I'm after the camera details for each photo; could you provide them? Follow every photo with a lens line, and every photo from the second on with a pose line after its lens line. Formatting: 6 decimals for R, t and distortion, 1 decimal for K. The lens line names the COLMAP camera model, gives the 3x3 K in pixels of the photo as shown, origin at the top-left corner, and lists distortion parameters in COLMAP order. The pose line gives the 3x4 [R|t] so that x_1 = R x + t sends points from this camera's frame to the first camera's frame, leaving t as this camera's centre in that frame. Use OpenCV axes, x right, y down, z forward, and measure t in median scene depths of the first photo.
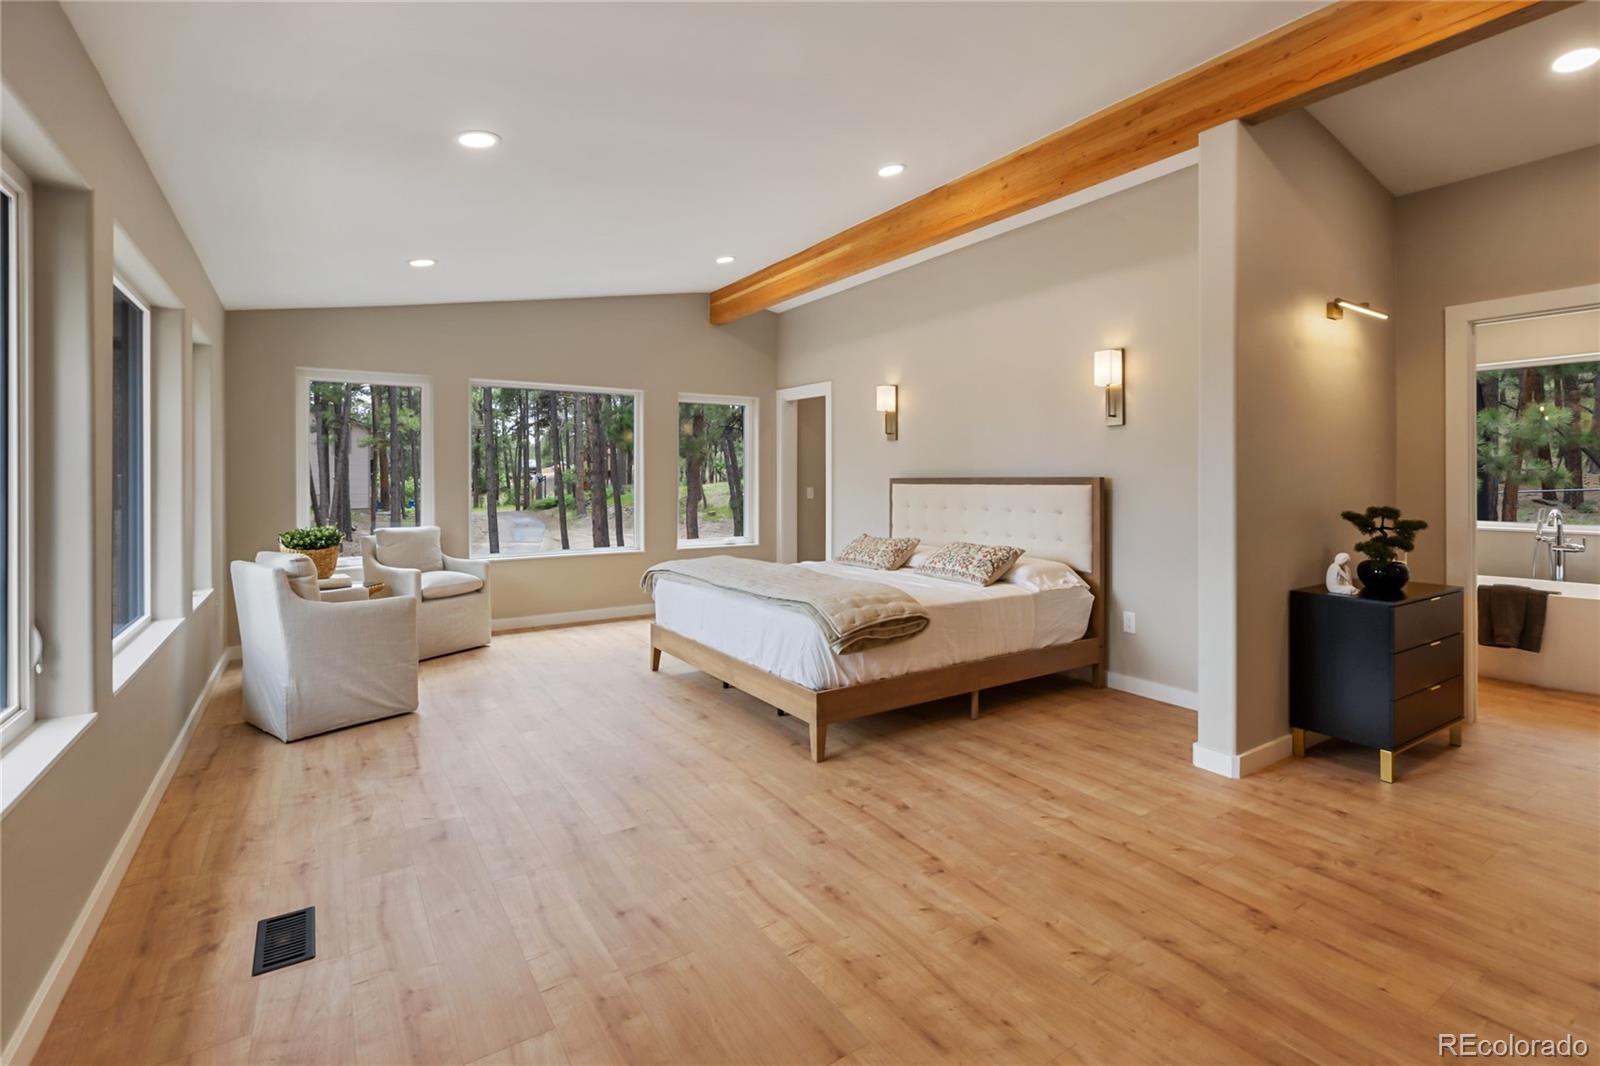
lens RADIAL K [[744.7, 0, 800.3], [0, 744.7, 469.8], [0, 0, 1]] dist [-0.000232, -0.000079]
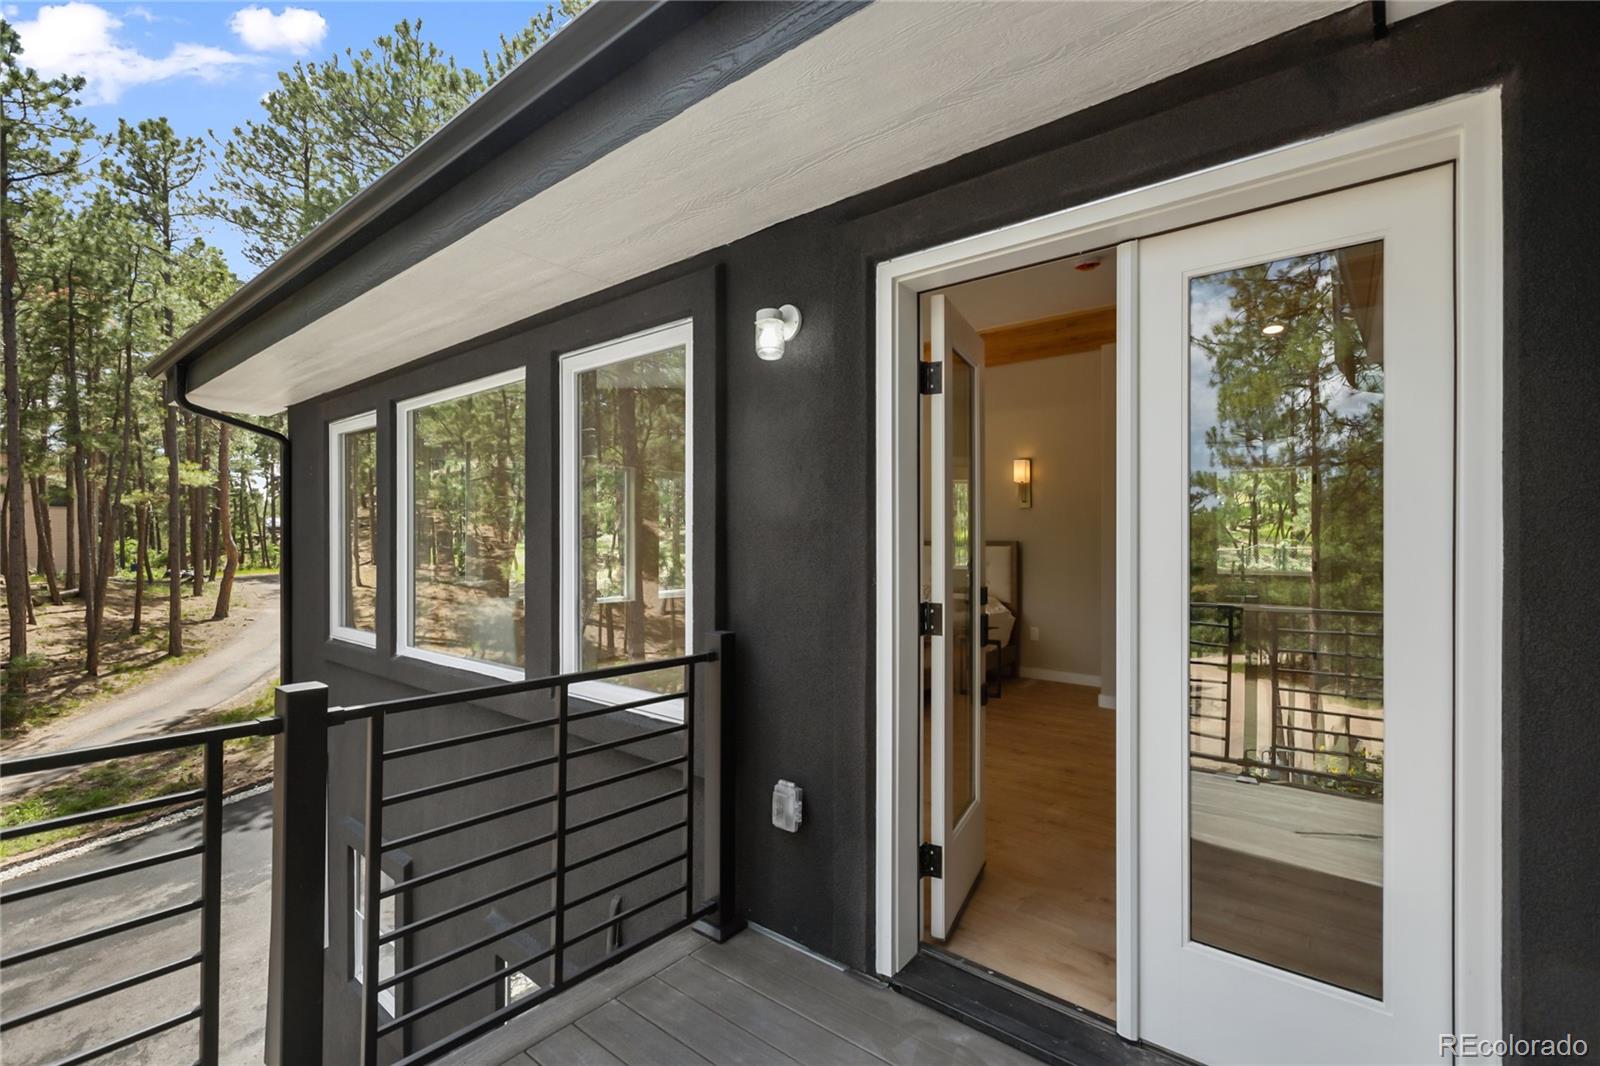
lens RADIAL K [[719.4, 0, 800.3], [0, 719.4, 523.5], [0, 0, 1]] dist [-0.000116, -0.000243]
pose [[0.954969, 0.008635, 0.296581, -0.474084], [-0.005304, 0.999914, -0.012032, -0.006300], [-0.296659, 0.009917, 0.954932, -0.300198]]
